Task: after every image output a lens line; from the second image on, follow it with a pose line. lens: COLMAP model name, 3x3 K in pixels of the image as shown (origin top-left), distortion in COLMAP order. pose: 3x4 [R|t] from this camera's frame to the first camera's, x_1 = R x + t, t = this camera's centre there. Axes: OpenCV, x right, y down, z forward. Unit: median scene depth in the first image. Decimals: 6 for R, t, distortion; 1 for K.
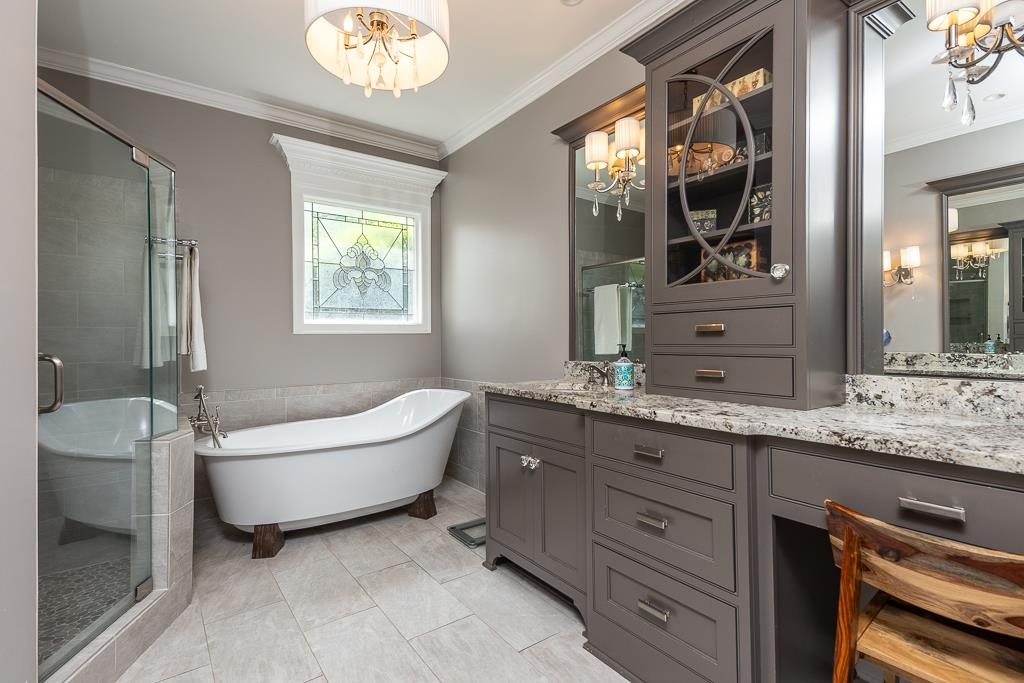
lens RADIAL K [[489.8, 0, 508.7], [0, 489.8, 338.4], [0, 0, 1]] dist [0.050423, -0.013581]
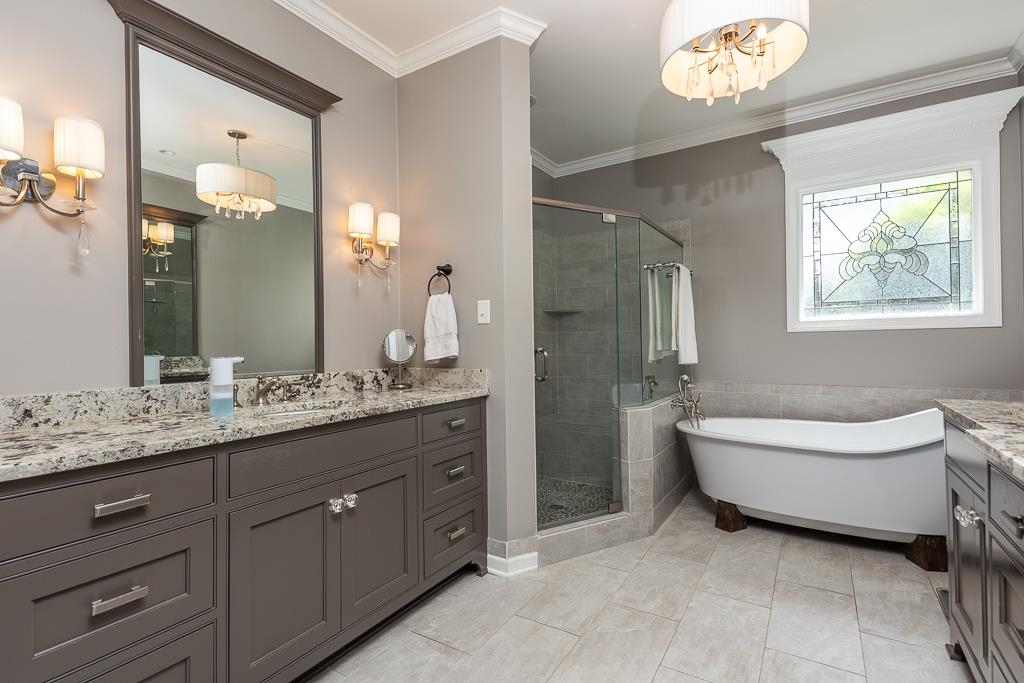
lens RADIAL K [[489.8, 0, 509.2], [0, 489.8, 340.7], [0, 0, 1]] dist [0.050423, -0.013581]
pose [[0.374708, -0.001942, -0.927141, 0.399403], [0.013489, 0.999903, 0.003357, -0.002888], [0.927045, -0.013764, 0.374698, 0.134005]]
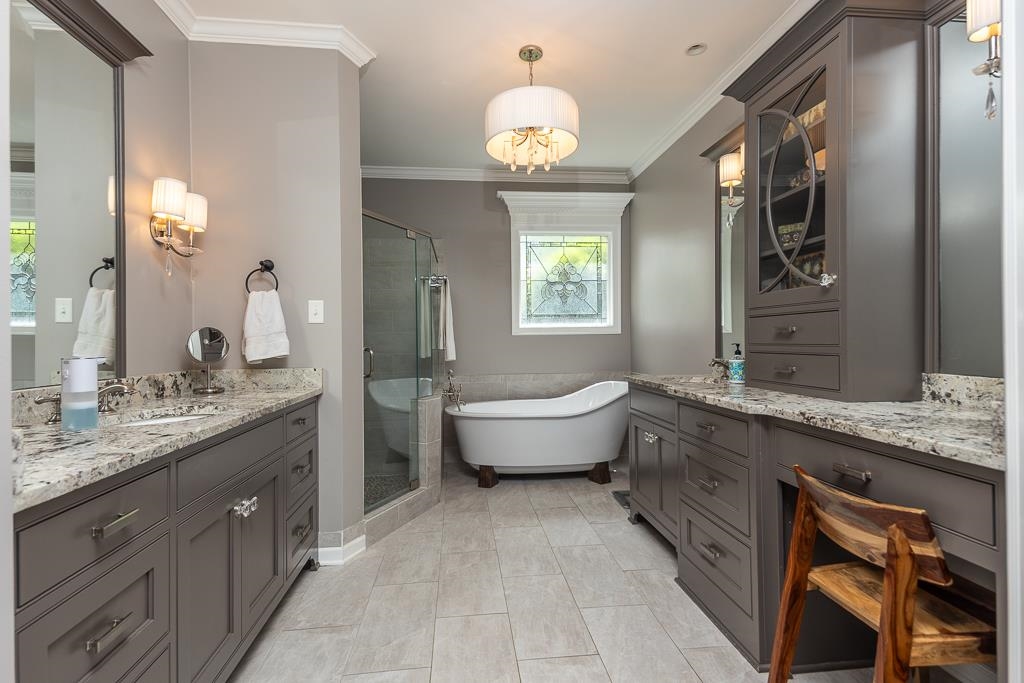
lens RADIAL K [[489.8, 0, 507.8], [0, 489.8, 342.4], [0, 0, 1]] dist [0.050423, -0.013581]
pose [[0.866404, 0.001298, -0.499342, 0.309015], [0.004186, 0.999943, 0.009861, -0.003918], [0.499327, -0.010634, 0.866349, -0.231693]]
